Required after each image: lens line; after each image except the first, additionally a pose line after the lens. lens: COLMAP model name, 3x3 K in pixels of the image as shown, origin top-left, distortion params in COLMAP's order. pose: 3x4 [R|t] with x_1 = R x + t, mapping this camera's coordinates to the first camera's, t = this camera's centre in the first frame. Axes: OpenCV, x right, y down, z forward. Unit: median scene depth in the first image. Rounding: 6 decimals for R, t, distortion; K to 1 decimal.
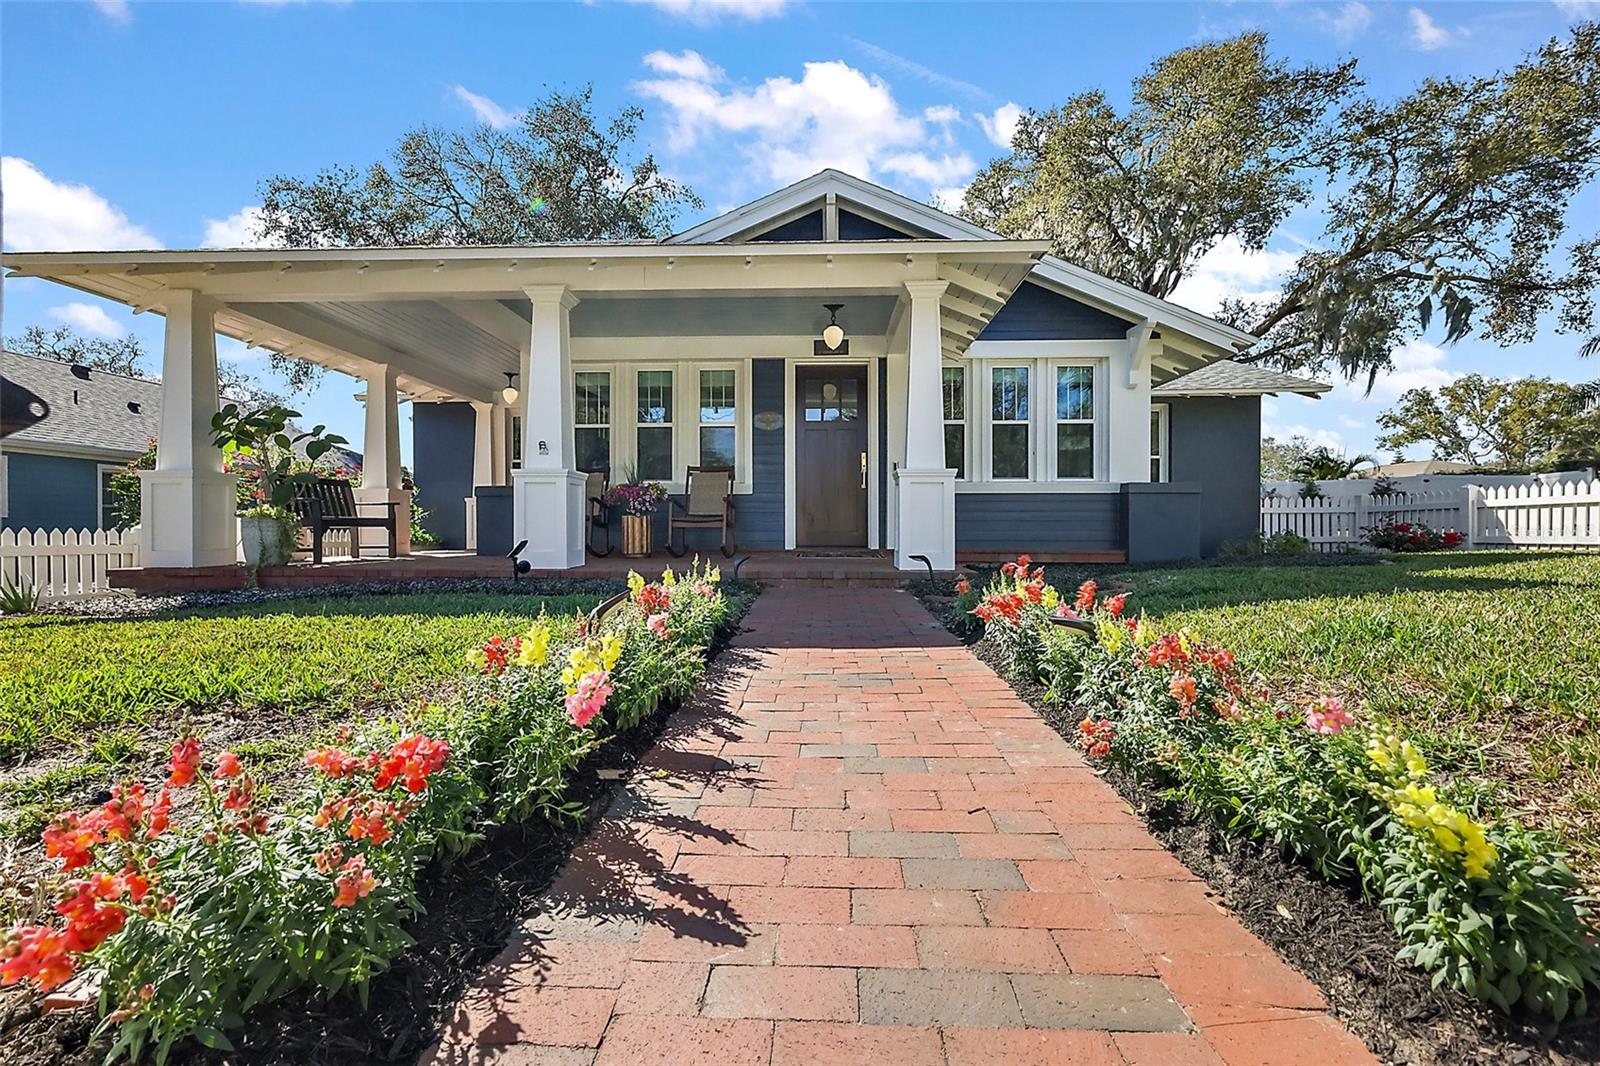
lens RADIAL K [[692.5, 0, 796.8], [0, 692.5, 527.3], [0, 0, 1]] dist [0.005492, -0.001320]
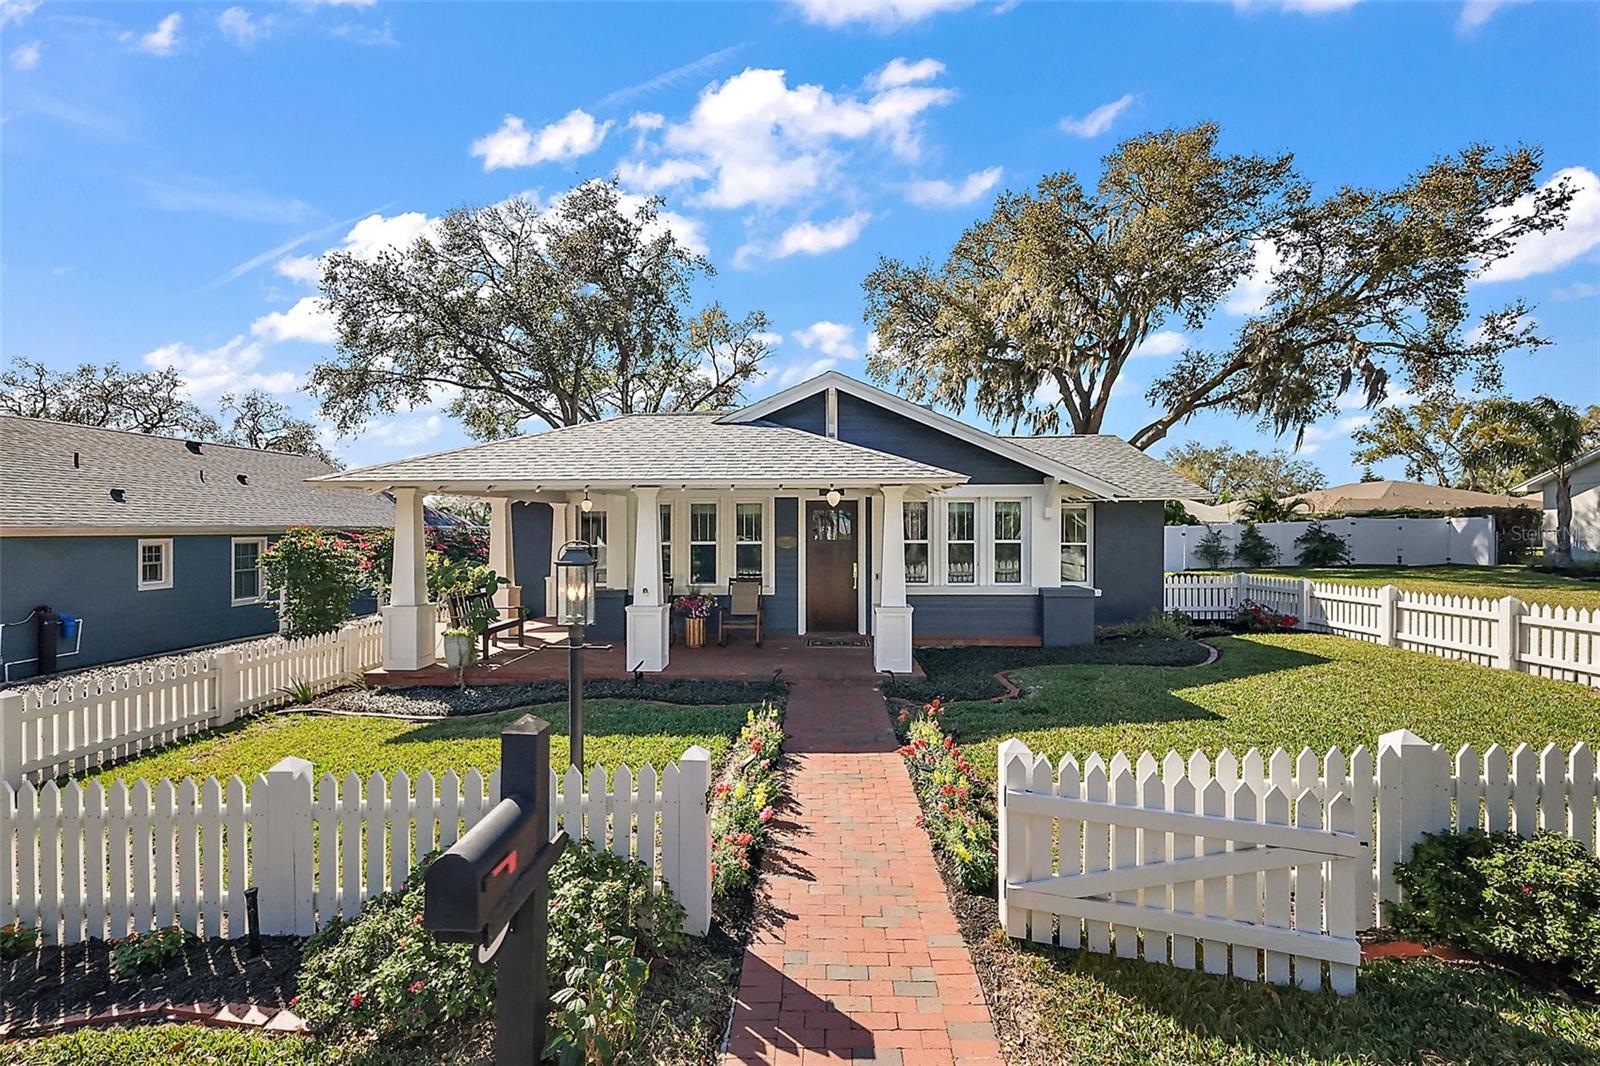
lens RADIAL K [[692.5, 0, 799.4], [0, 692.5, 531.5], [0, 0, 1]] dist [0.005492, -0.001320]
pose [[0.999973, -0.000042, 0.007301, -0.010003], [-0.000017, 0.999968, 0.008000, -0.073580], [-0.007301, -0.008000, 0.999941, -0.151725]]
